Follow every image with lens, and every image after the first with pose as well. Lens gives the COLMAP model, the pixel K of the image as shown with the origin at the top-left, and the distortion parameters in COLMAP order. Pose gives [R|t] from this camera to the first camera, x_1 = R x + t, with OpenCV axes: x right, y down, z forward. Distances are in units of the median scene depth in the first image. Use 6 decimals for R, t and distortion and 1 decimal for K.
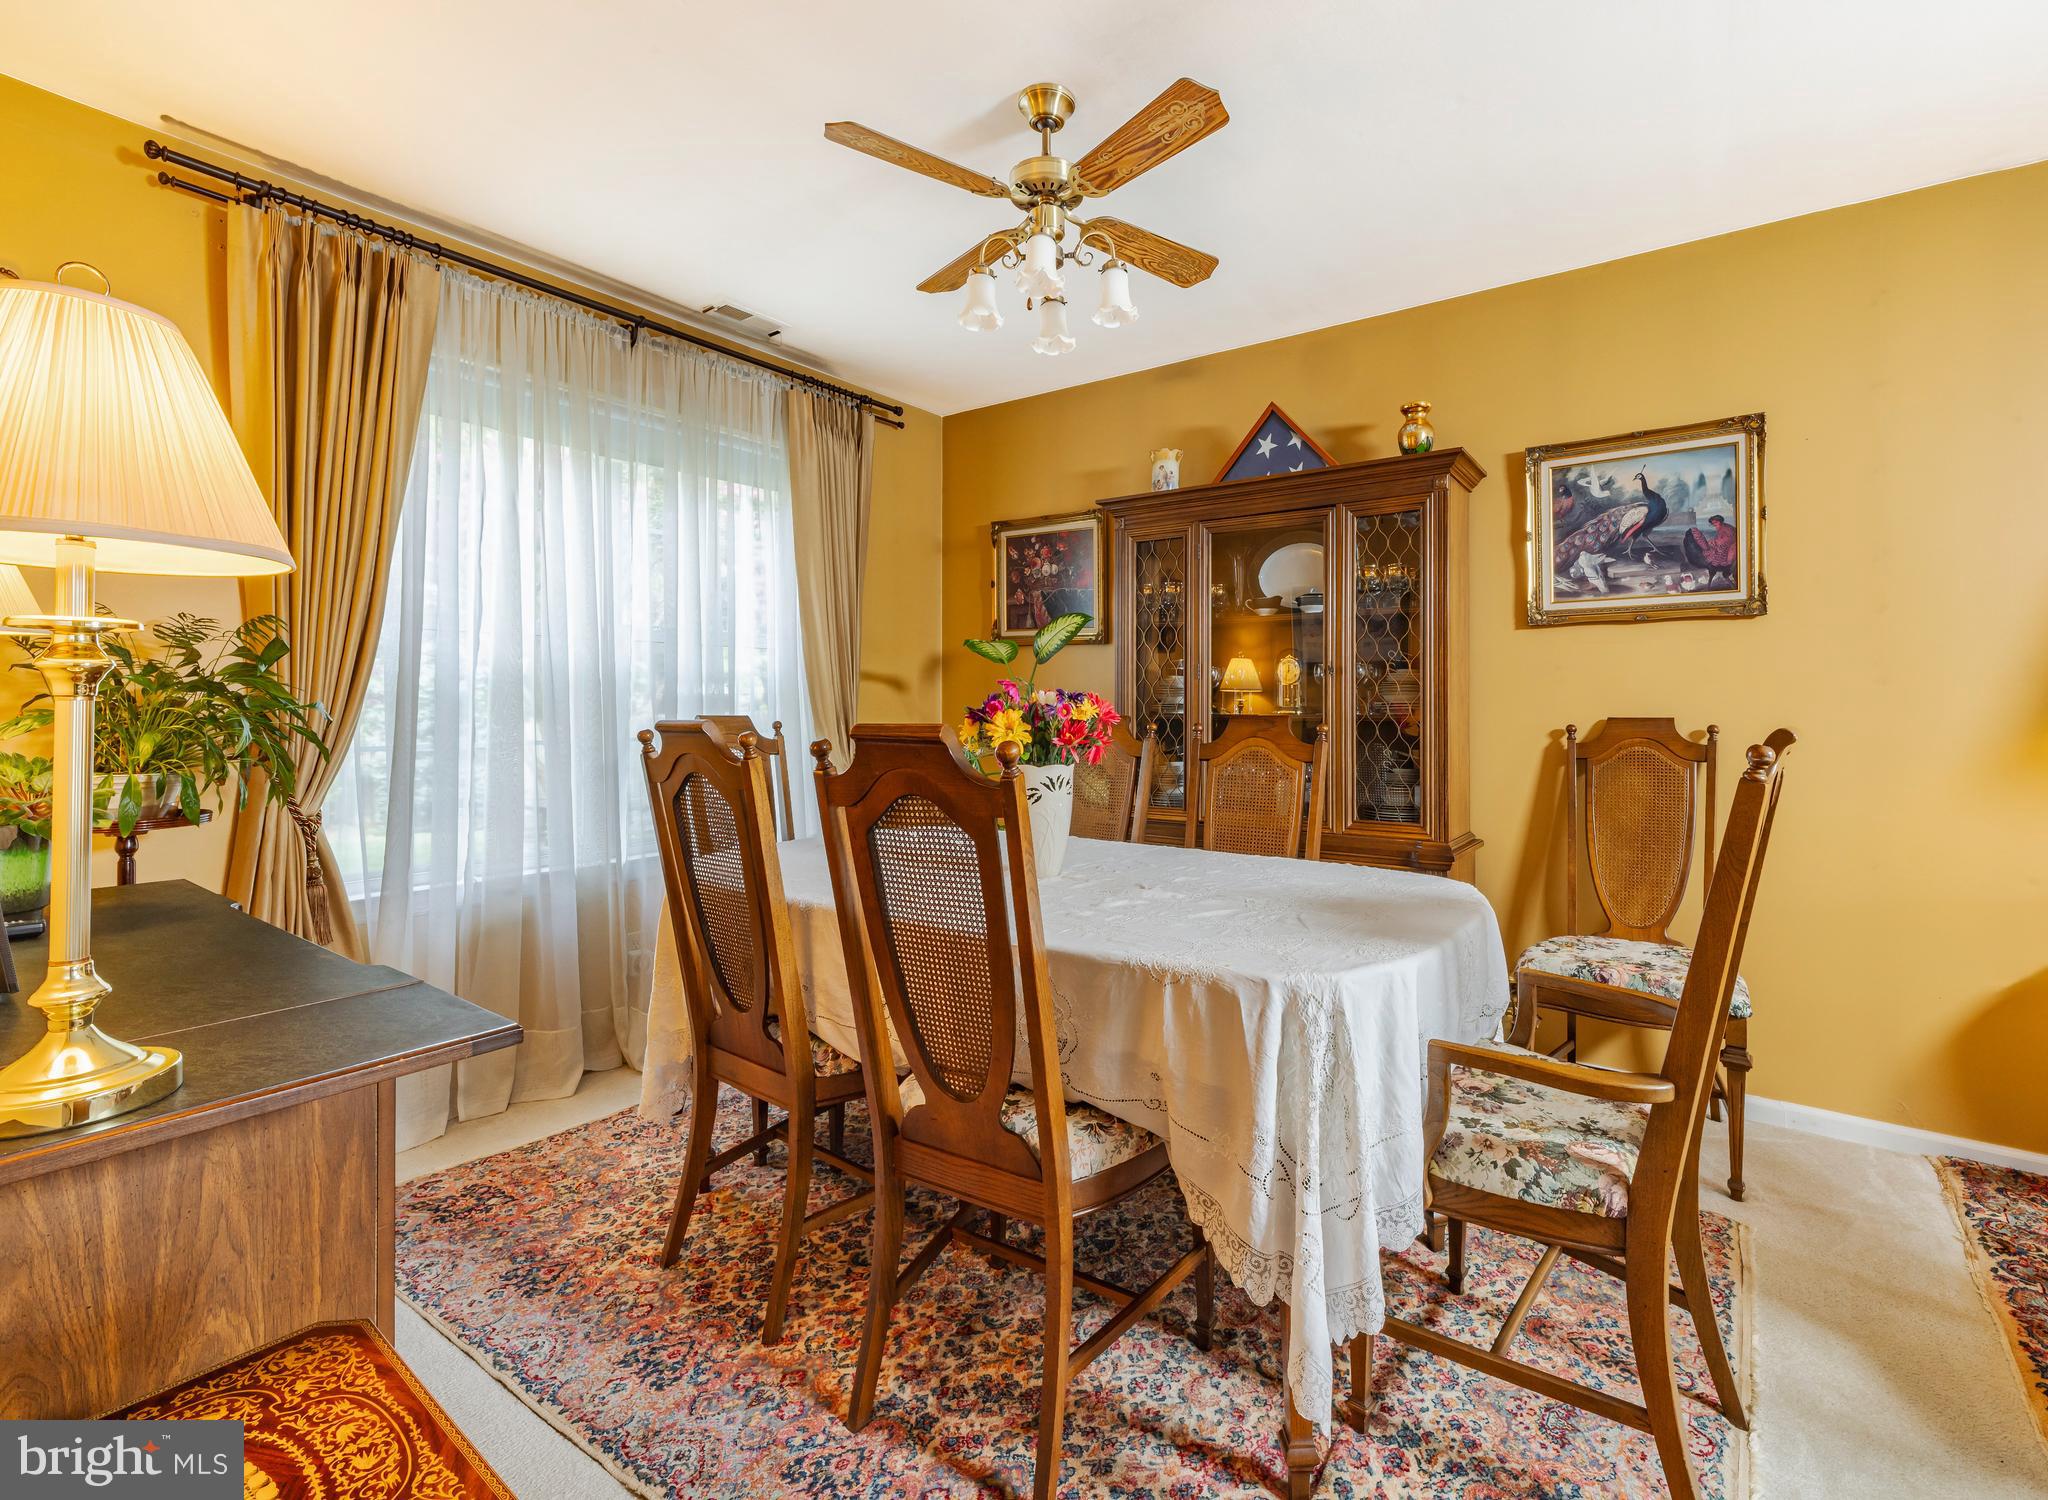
lens RADIAL K [[992.4, 0, 968.1], [0, 992.4, 685.7], [0, 0, 1]] dist [0.002095, 0.000032]
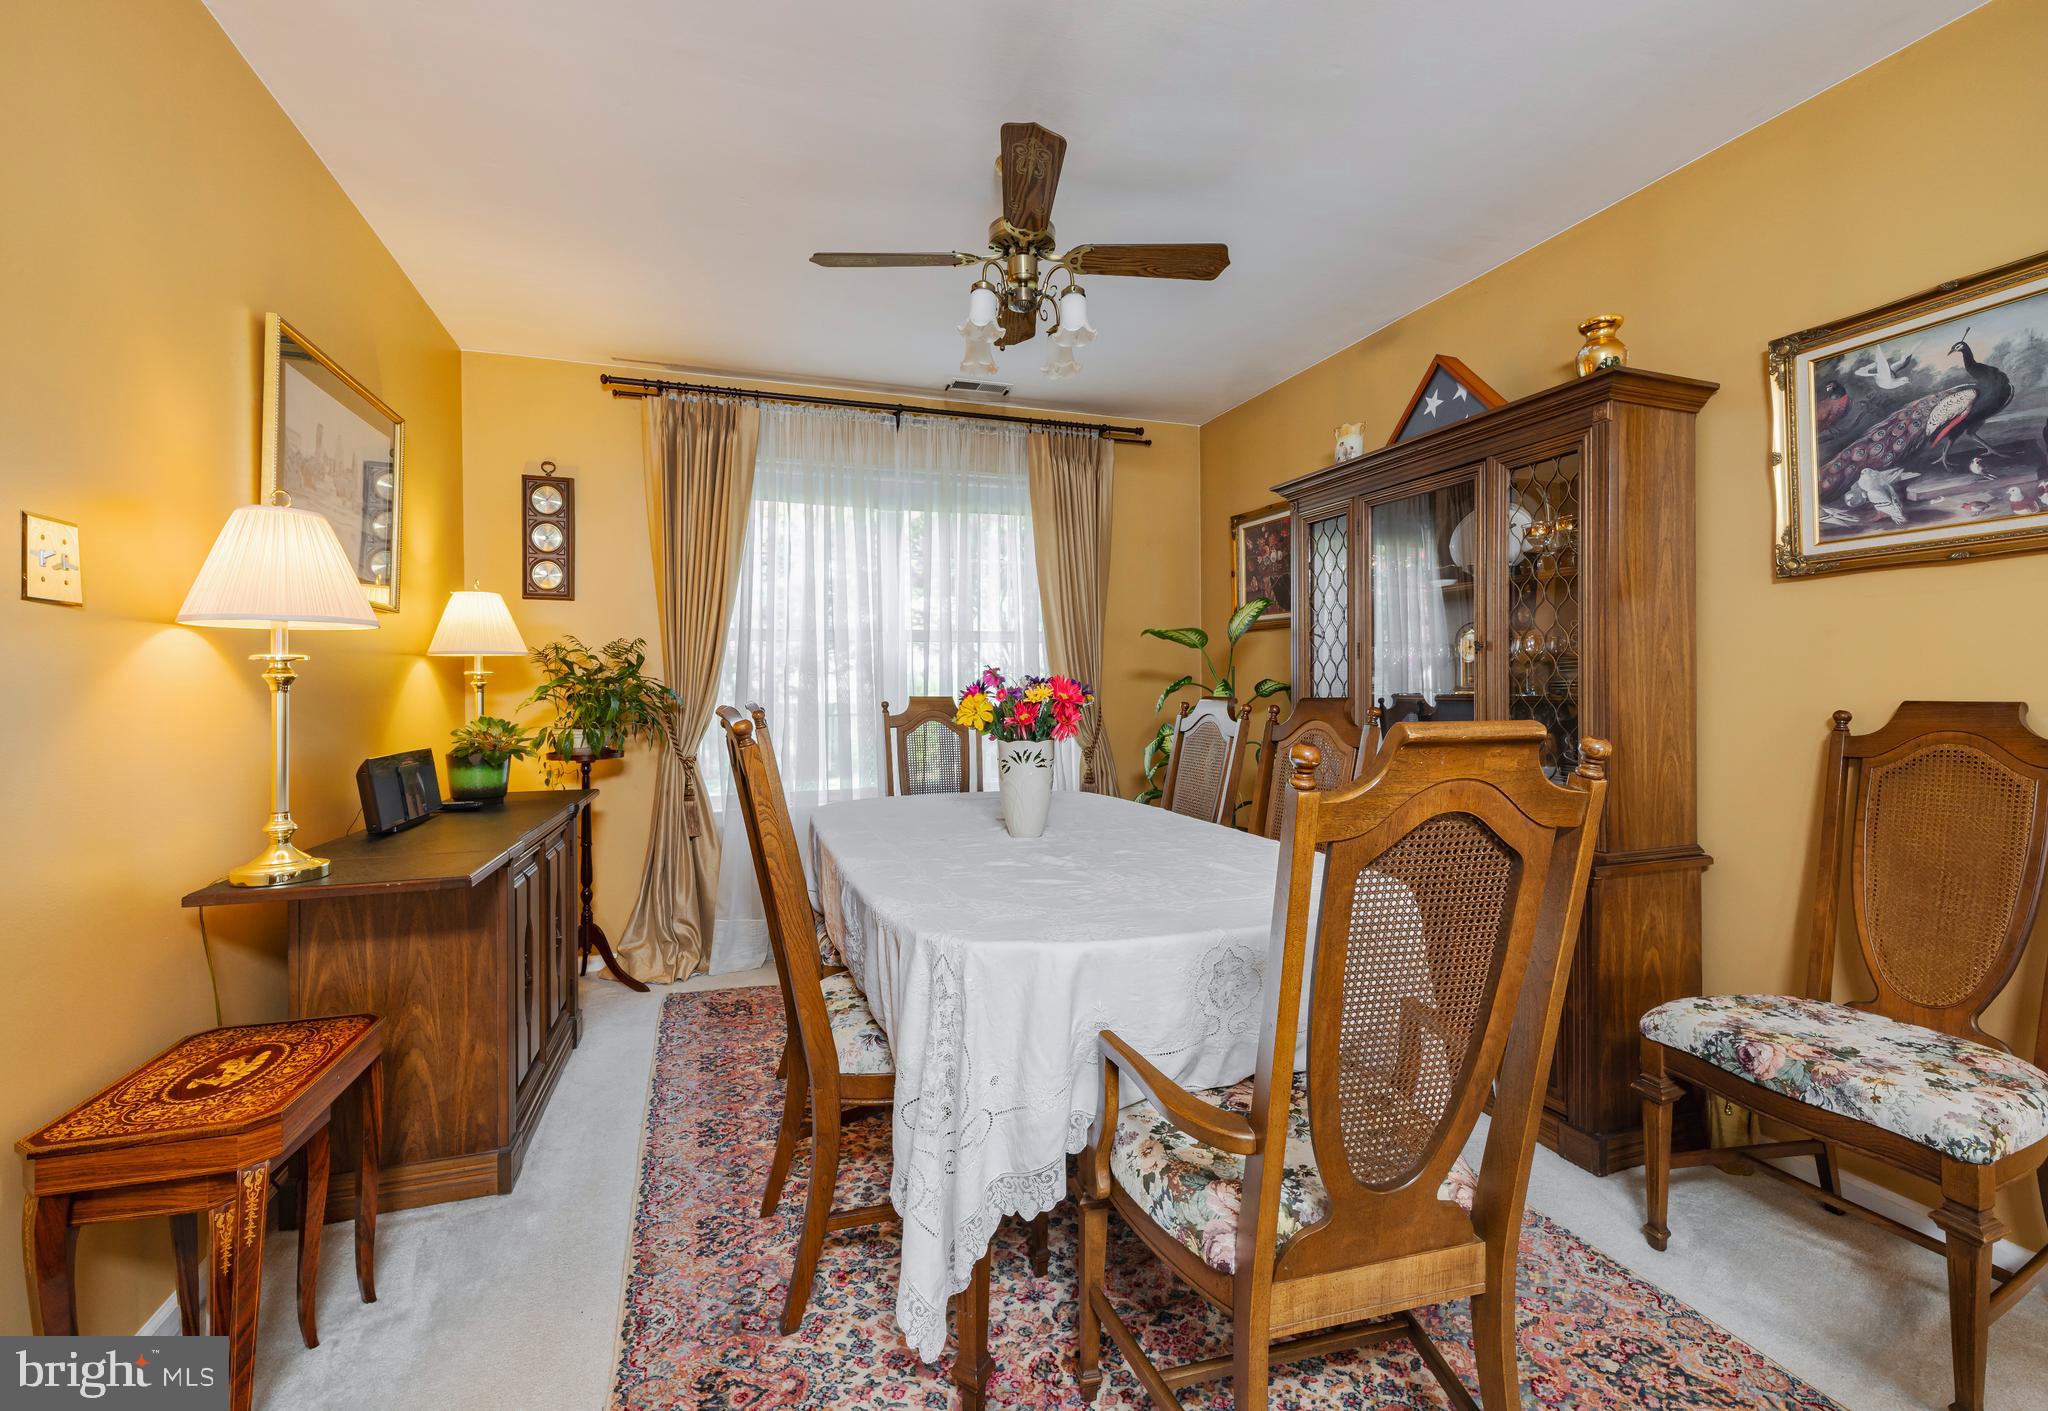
lens RADIAL K [[884.5, 0, 1125.1], [0, 884.5, 670.3], [0, 0, 1]] dist [0.002011, -0.000491]
pose [[0.807868, -0.014171, -0.589193, 0.568726], [0.018492, 0.999828, 0.001309, -0.000917], [0.589073, -0.011953, 0.807991, 0.172370]]
